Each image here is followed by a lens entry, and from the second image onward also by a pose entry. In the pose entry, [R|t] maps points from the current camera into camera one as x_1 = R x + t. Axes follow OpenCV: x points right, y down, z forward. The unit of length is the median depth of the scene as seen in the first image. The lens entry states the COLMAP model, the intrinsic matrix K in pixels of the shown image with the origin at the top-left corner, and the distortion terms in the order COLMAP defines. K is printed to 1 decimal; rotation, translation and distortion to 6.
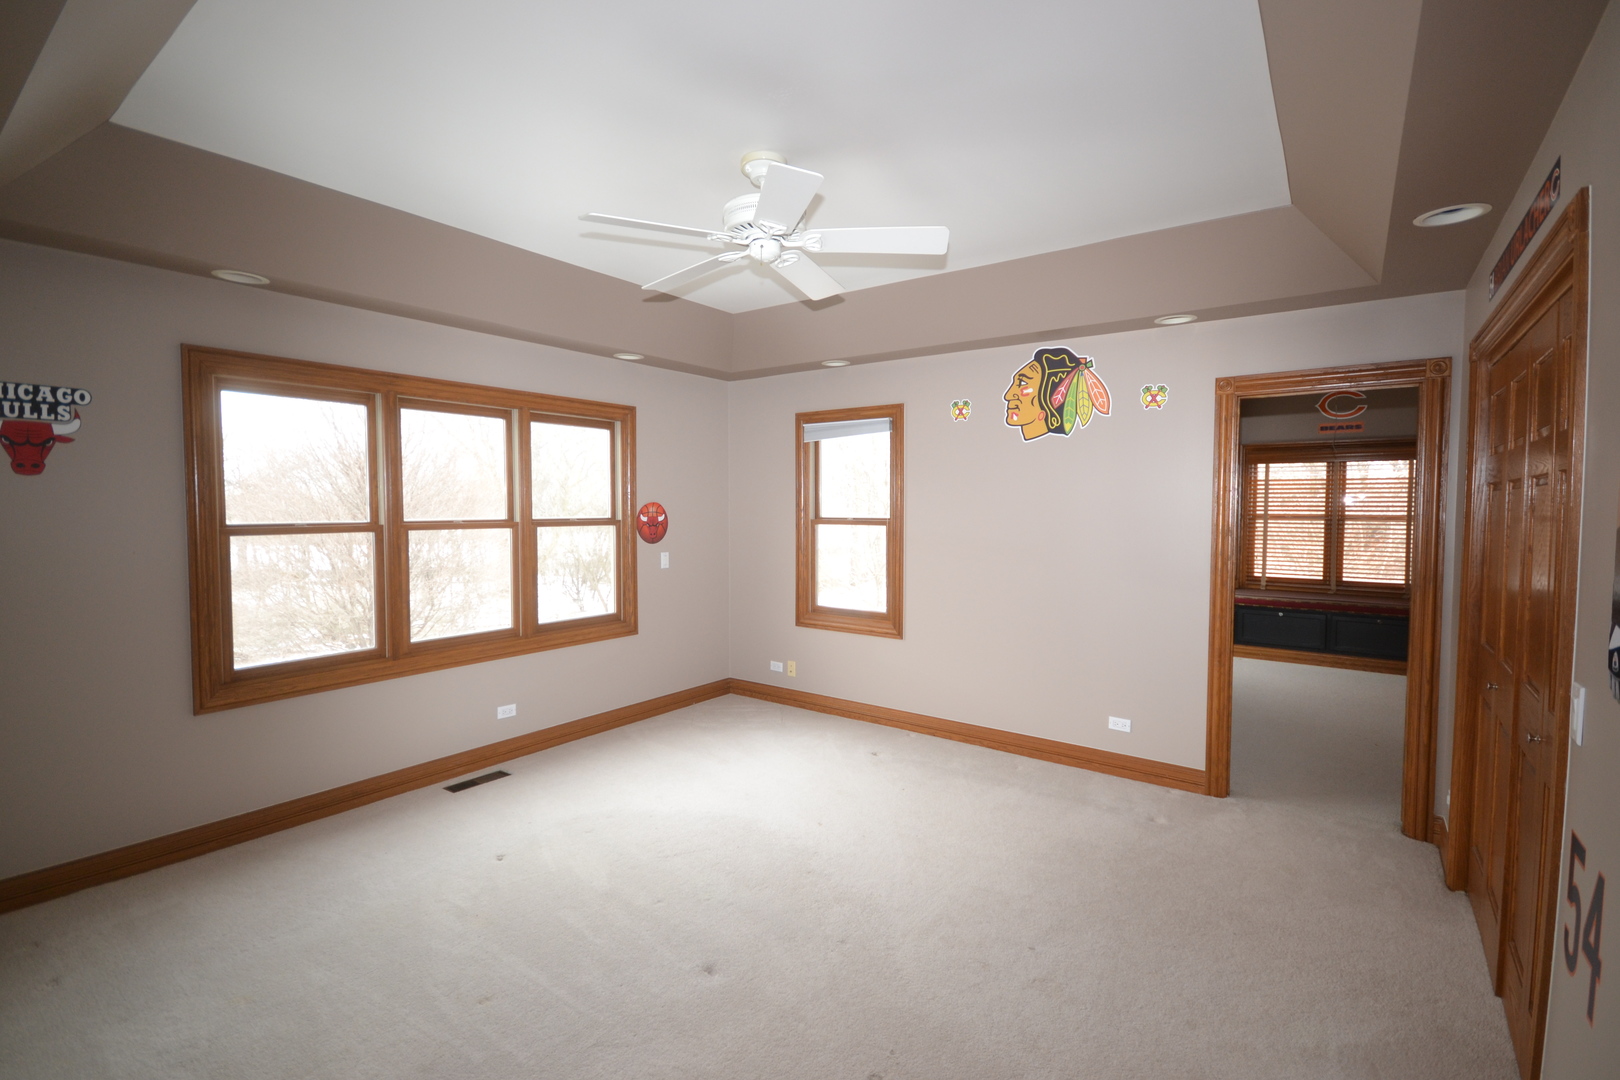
lens RADIAL K [[727.3, 0, 817.0], [0, 727.3, 546.0], [0, 0, 1]] dist [-0.001367, -0.000090]
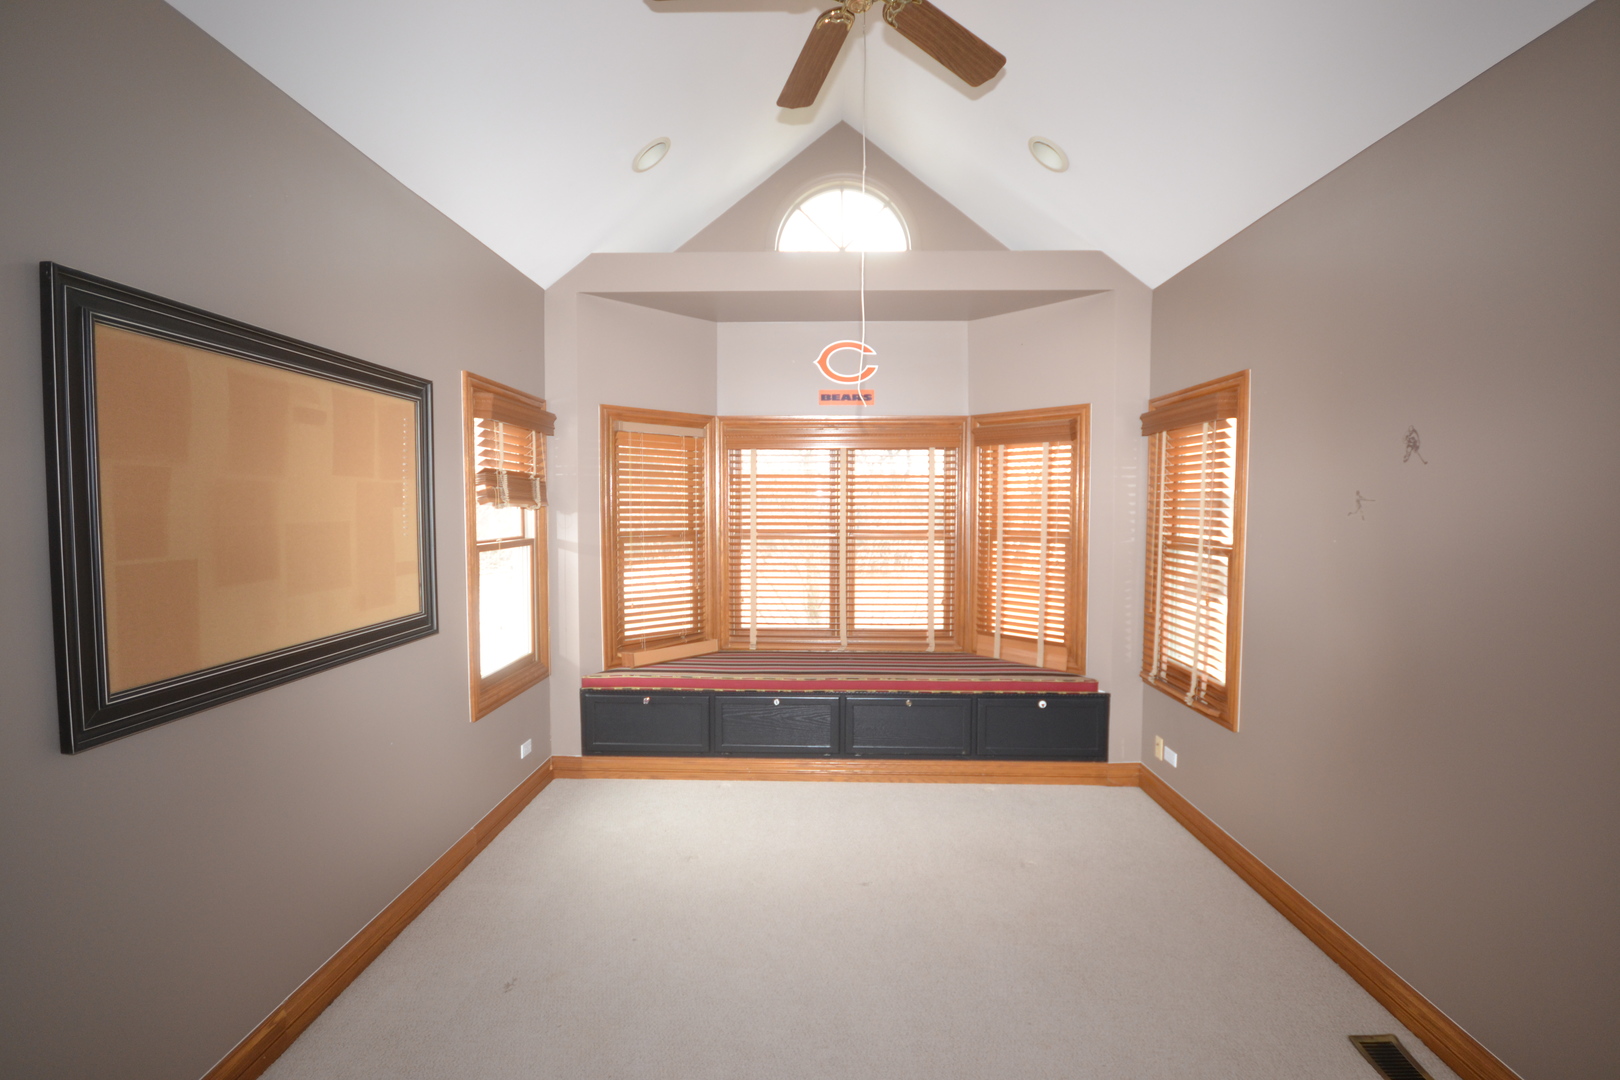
lens RADIAL K [[727.3, 0, 811.5], [0, 727.3, 535.8], [0, 0, 1]] dist [-0.001367, -0.000090]
pose [[0.823540, -0.030632, 0.566431, 0.291558], [0.028734, 0.999512, 0.012276, -0.042902], [-0.566531, 0.006166, 0.824018, 0.436972]]
